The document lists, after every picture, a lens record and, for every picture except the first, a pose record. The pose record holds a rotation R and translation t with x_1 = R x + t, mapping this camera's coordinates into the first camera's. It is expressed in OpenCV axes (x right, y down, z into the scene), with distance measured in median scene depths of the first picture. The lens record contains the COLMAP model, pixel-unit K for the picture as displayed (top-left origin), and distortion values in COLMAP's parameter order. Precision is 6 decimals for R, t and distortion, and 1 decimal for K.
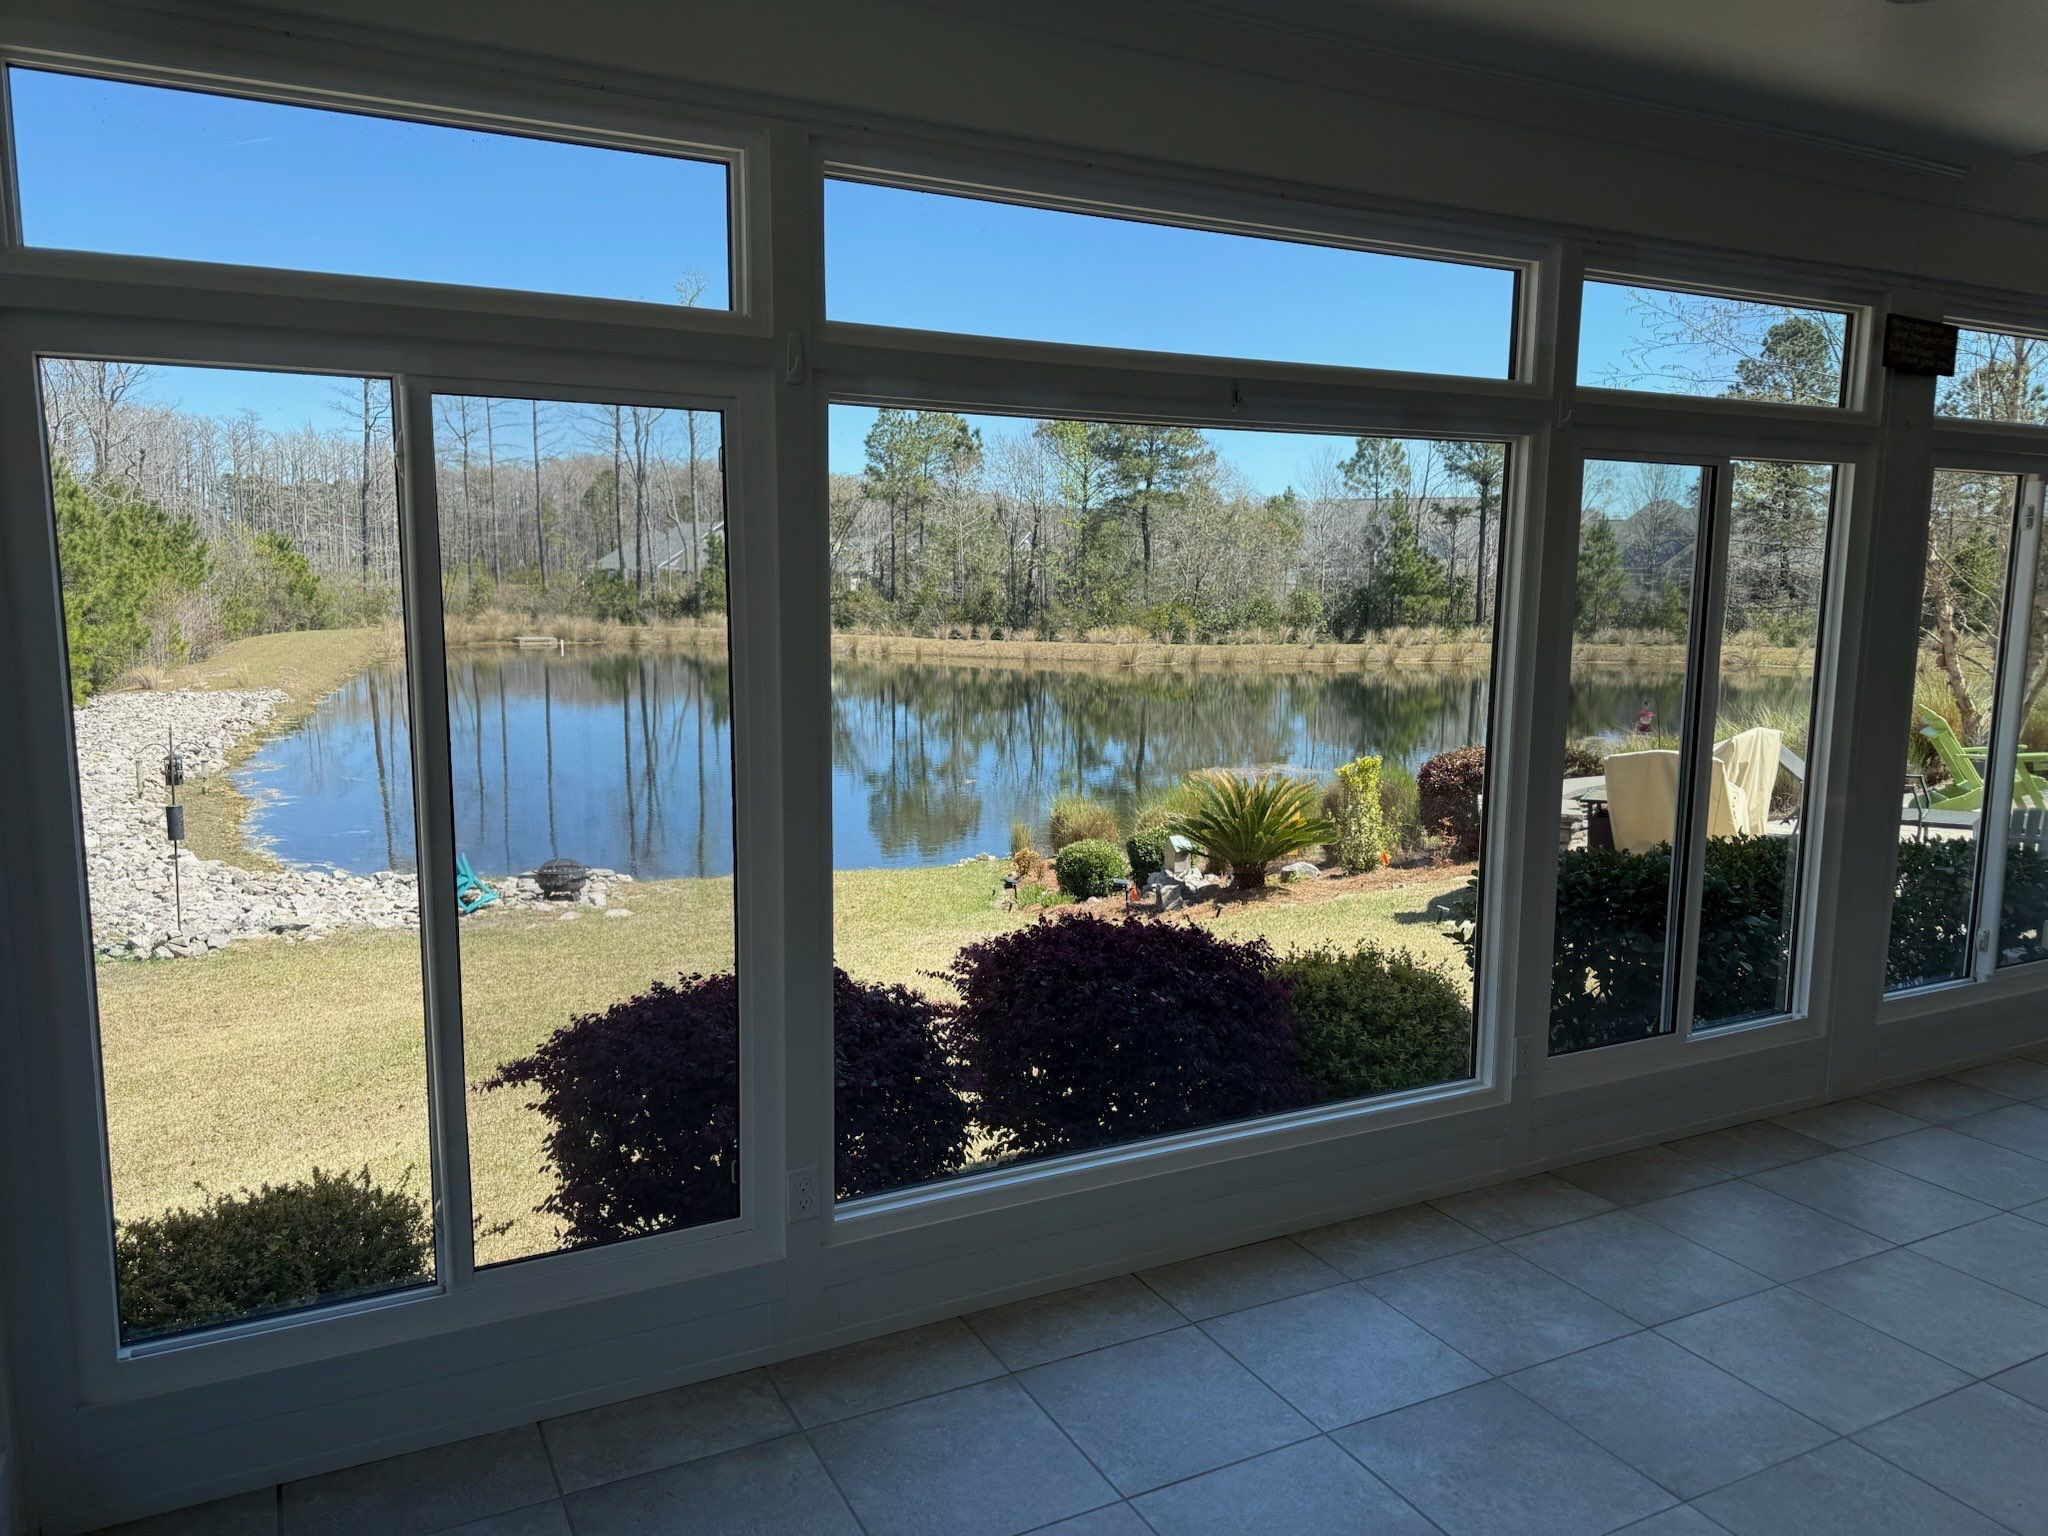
lens RADIAL K [[1425.7, 0, 1011.4], [0, 1425.7, 778.5], [0, 0, 1]] dist [0.081195, -0.131285]
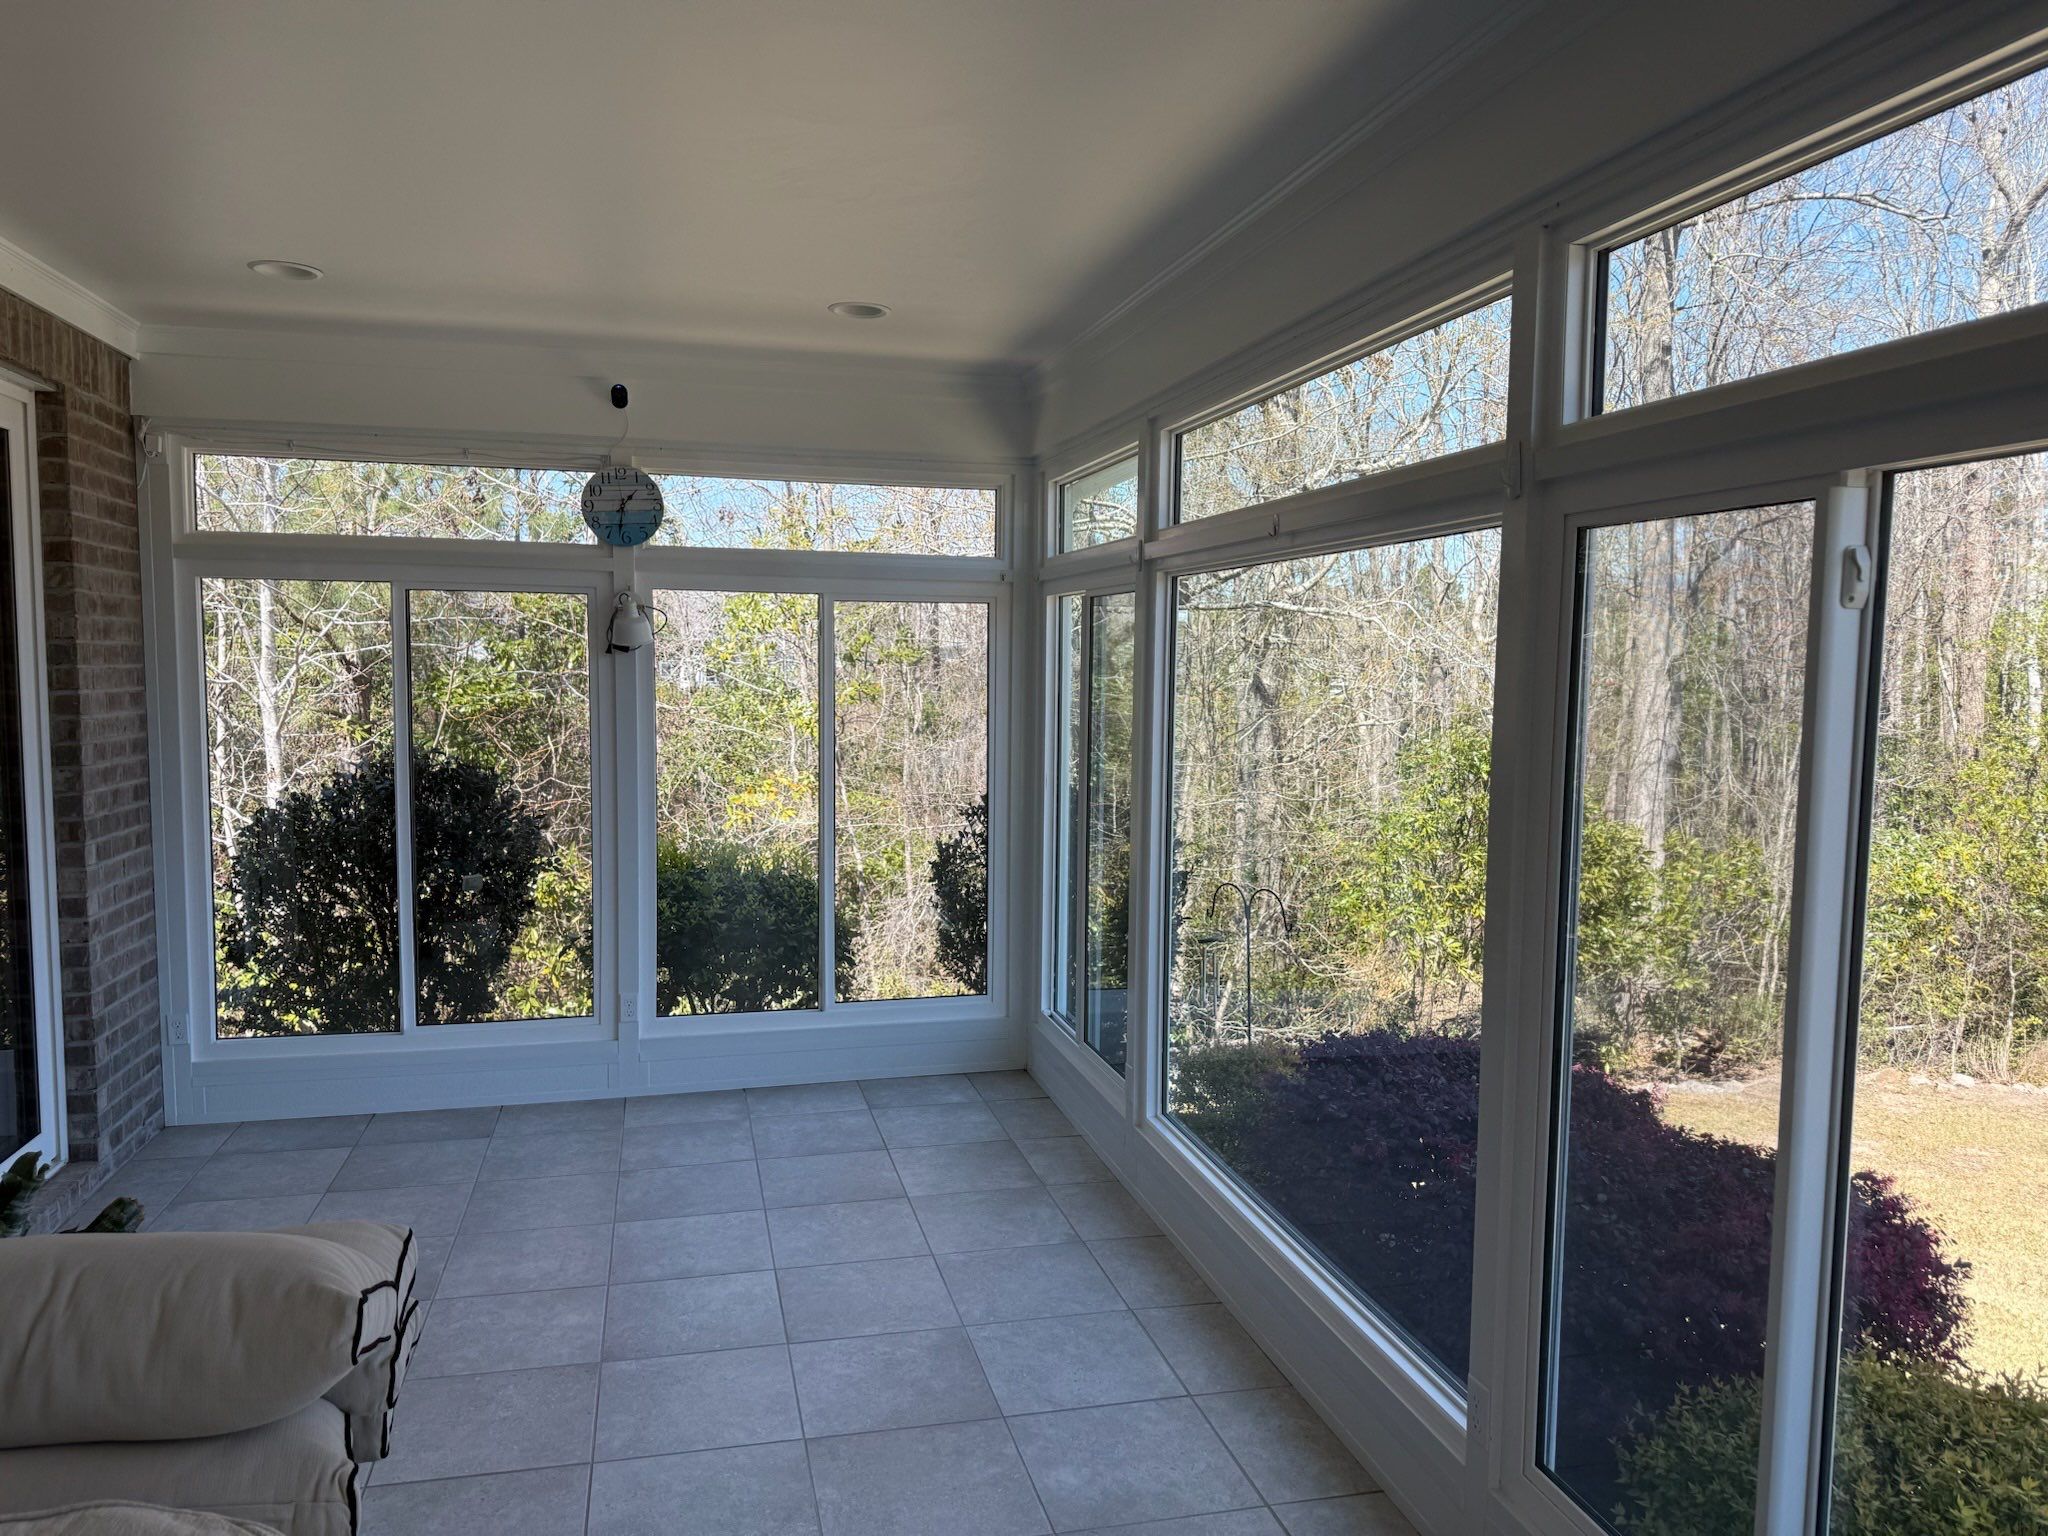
lens RADIAL K [[1451.0, 0, 1025.3], [0, 1451.0, 773.1], [0, 0, 1]] dist [-0.000818, 0.000775]
pose [[-0.220212, 0.069533, -0.972971, 0.190281], [-0.159169, 0.981526, 0.106169, -0.025247], [0.962378, 0.178247, -0.205077, 0.160478]]
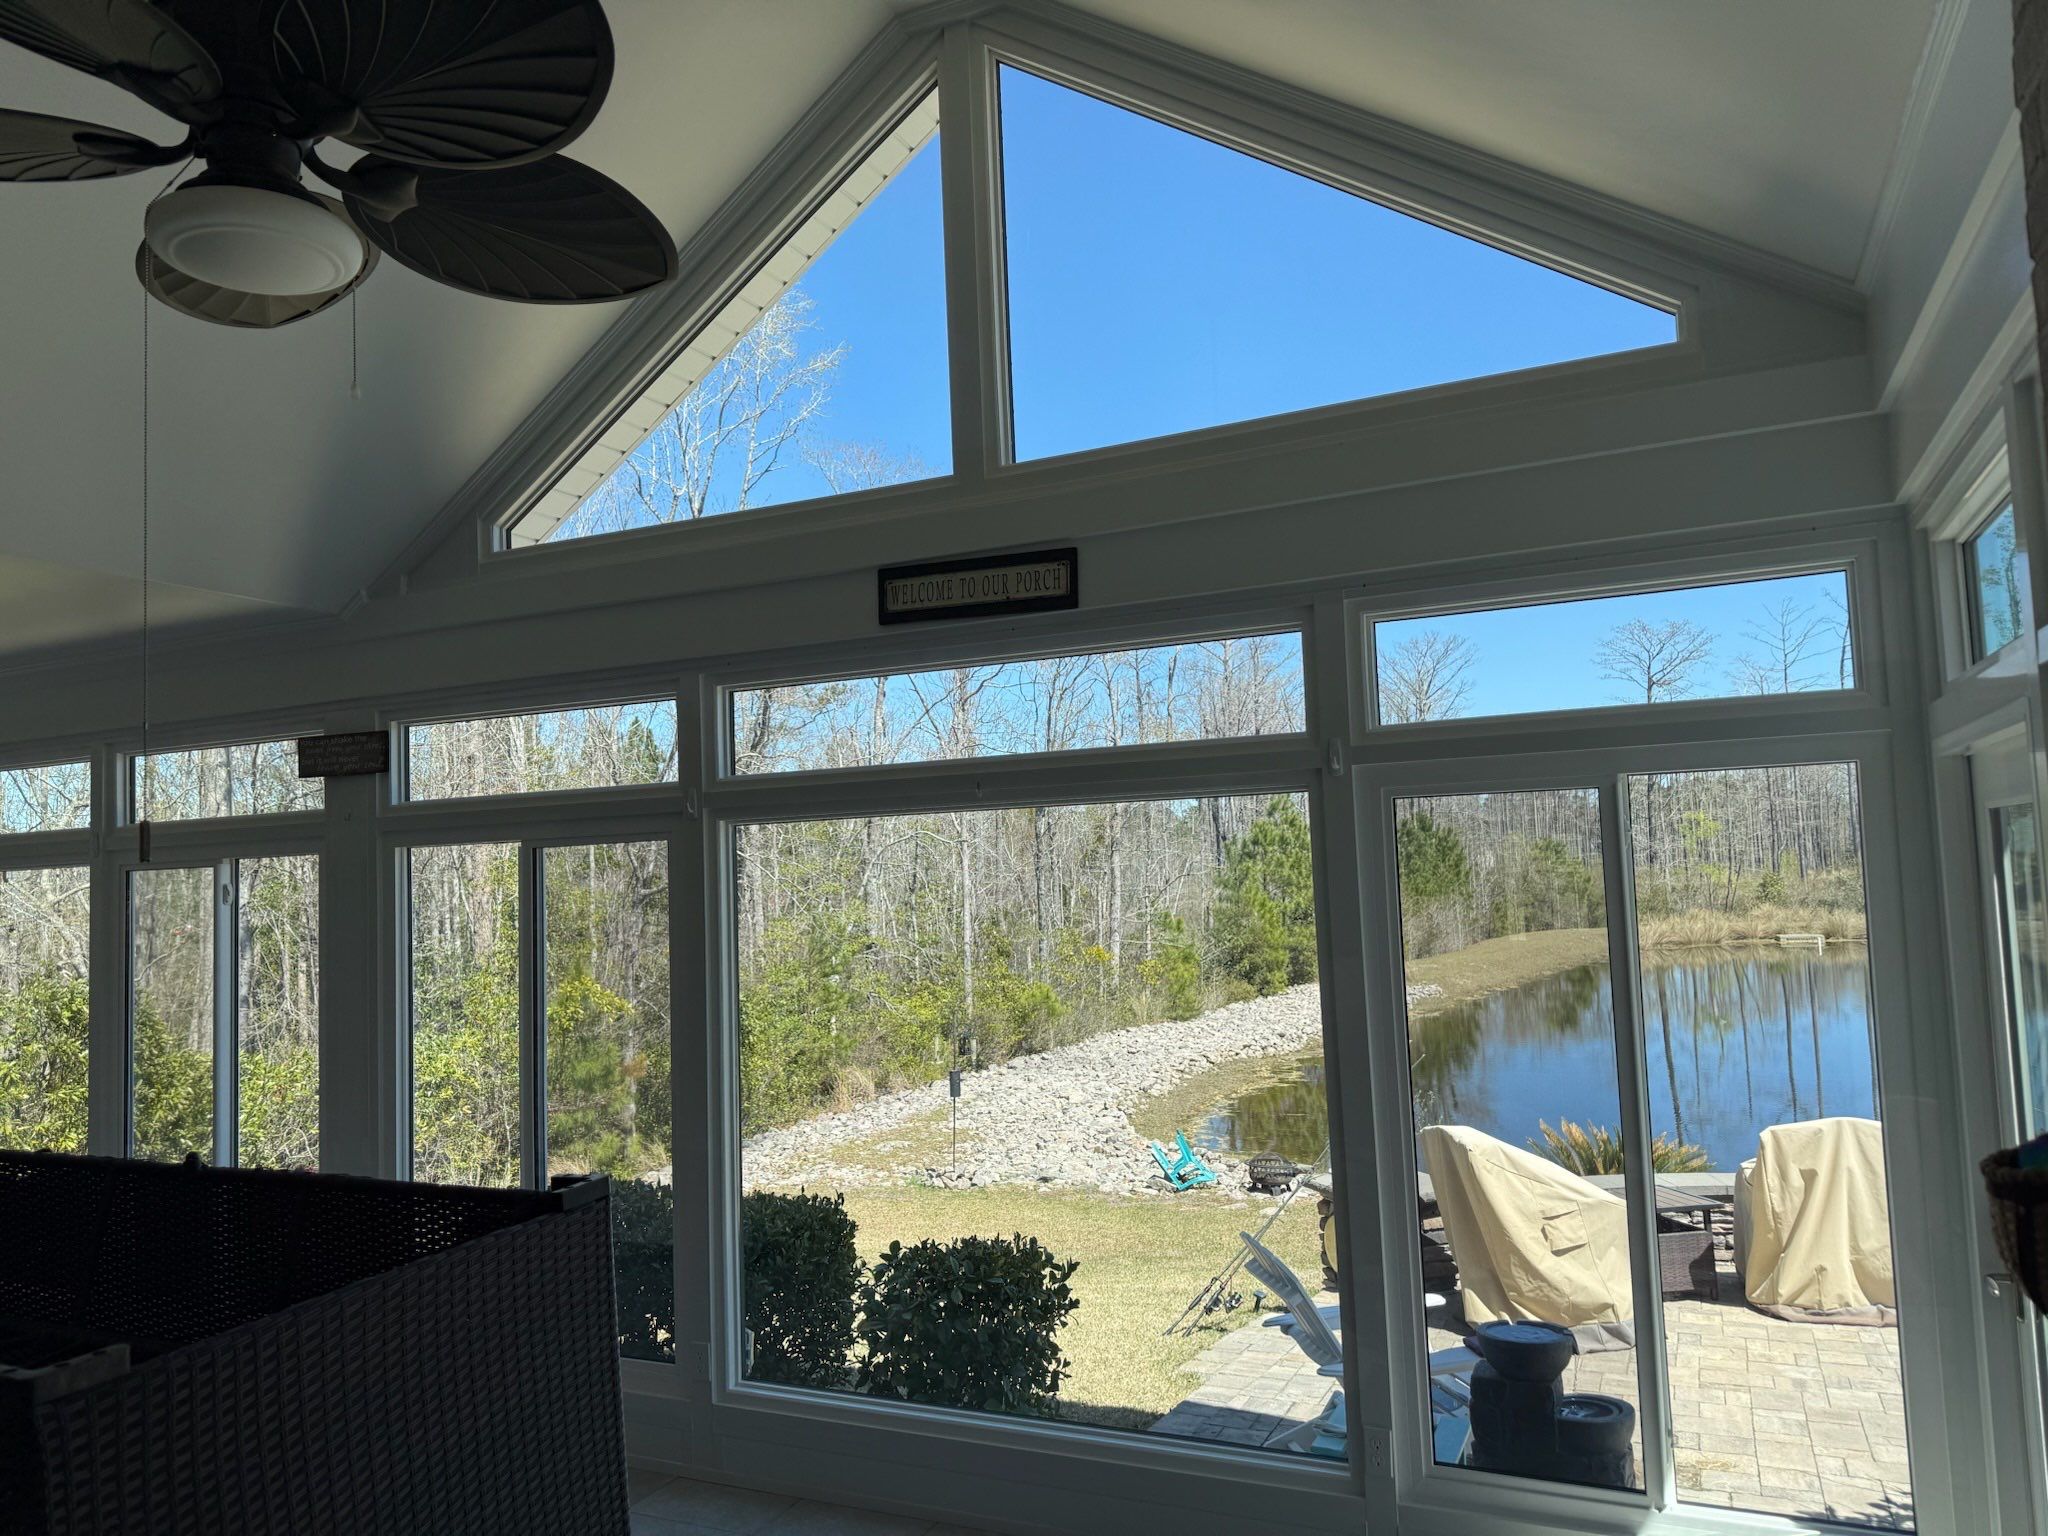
lens RADIAL K [[1425.7, 0, 1011.4], [0, 1425.7, 778.5], [0, 0, 1]] dist [0.081195, -0.131285]
pose [[0.621780, -0.085617, -0.778498, 0.377923], [-0.073577, 0.983225, -0.166898, -0.023364], [0.779728, 0.161054, 0.605050, 0.139116]]
